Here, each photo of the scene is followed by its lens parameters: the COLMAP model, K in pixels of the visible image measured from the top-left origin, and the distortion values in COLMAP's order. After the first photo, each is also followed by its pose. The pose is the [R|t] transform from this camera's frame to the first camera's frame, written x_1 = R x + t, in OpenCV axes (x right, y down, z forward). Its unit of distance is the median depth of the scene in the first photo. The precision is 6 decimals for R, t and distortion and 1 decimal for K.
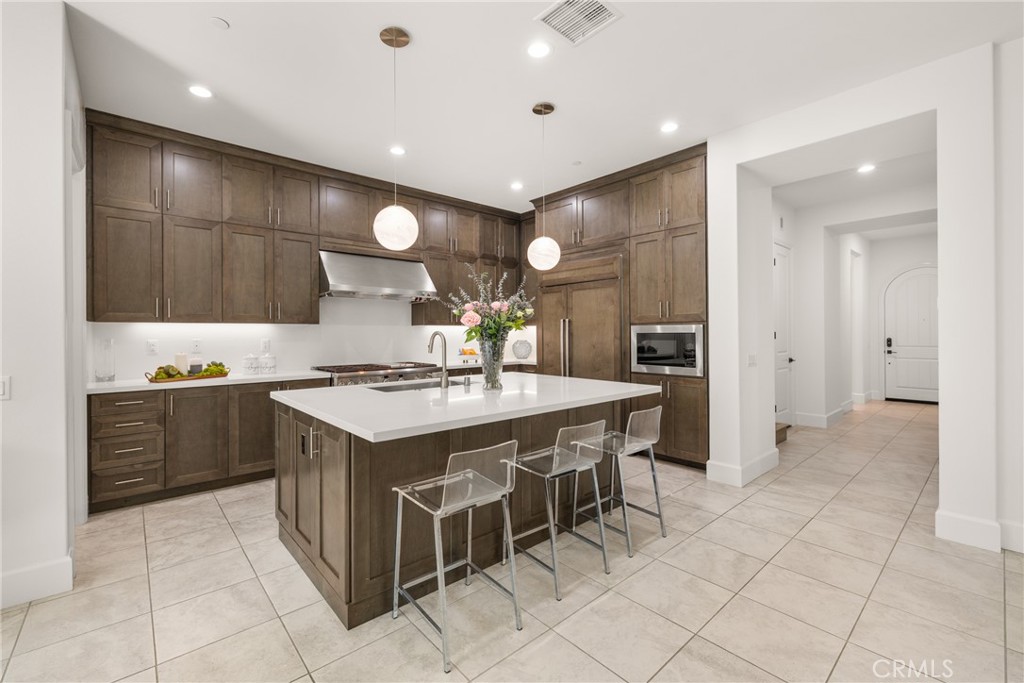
lens RADIAL K [[433.2, 0, 507.4], [0, 433.2, 332.1], [0, 0, 1]] dist [-0.000138, 0.000063]
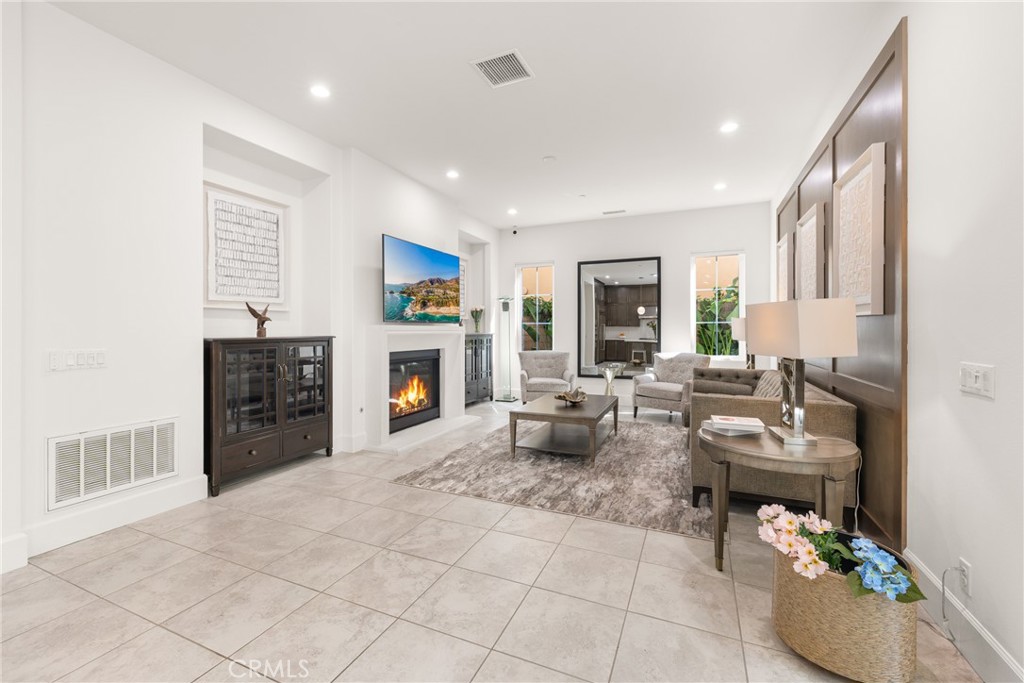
lens RADIAL K [[433.2, 0, 506.8], [0, 433.2, 328.2], [0, 0, 1]] dist [-0.000138, 0.000063]
pose [[-0.415900, 0.007494, 0.909379, -0.052411], [-0.000208, 0.999965, -0.008335, 0.023610], [-0.909410, -0.003656, -0.415884, 0.338534]]
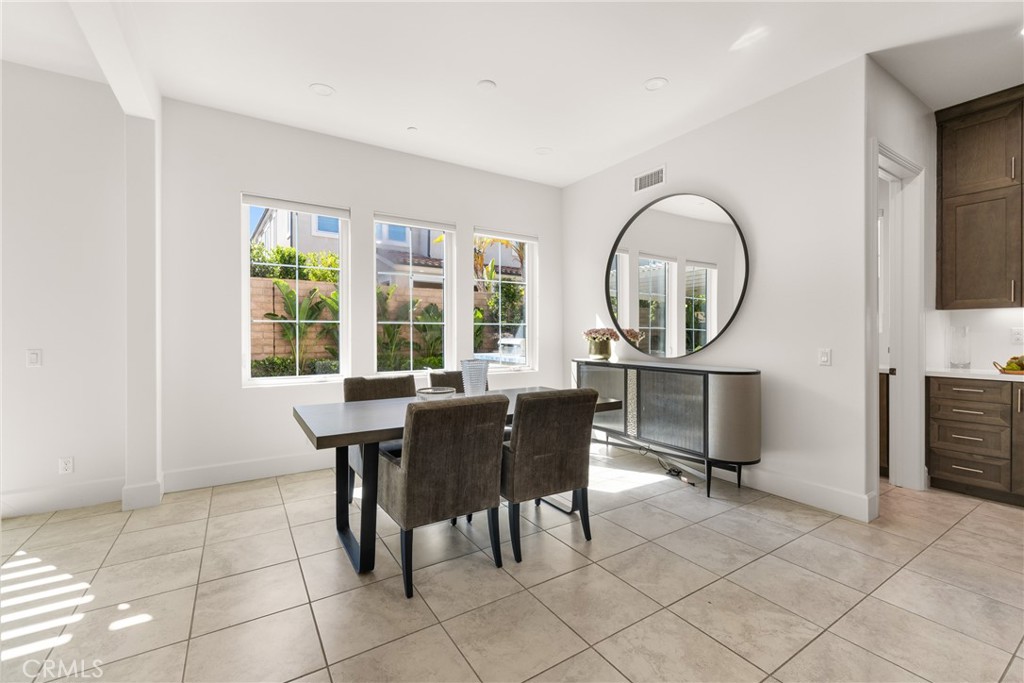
lens RADIAL K [[433.2, 0, 502.6], [0, 433.2, 334.6], [0, 0, 1]] dist [-0.000138, 0.000063]
pose [[-0.162553, 0.008225, -0.986666, 0.242704], [0.002973, 0.999965, 0.007846, 0.022867], [0.986695, -0.001658, -0.162572, 0.099579]]
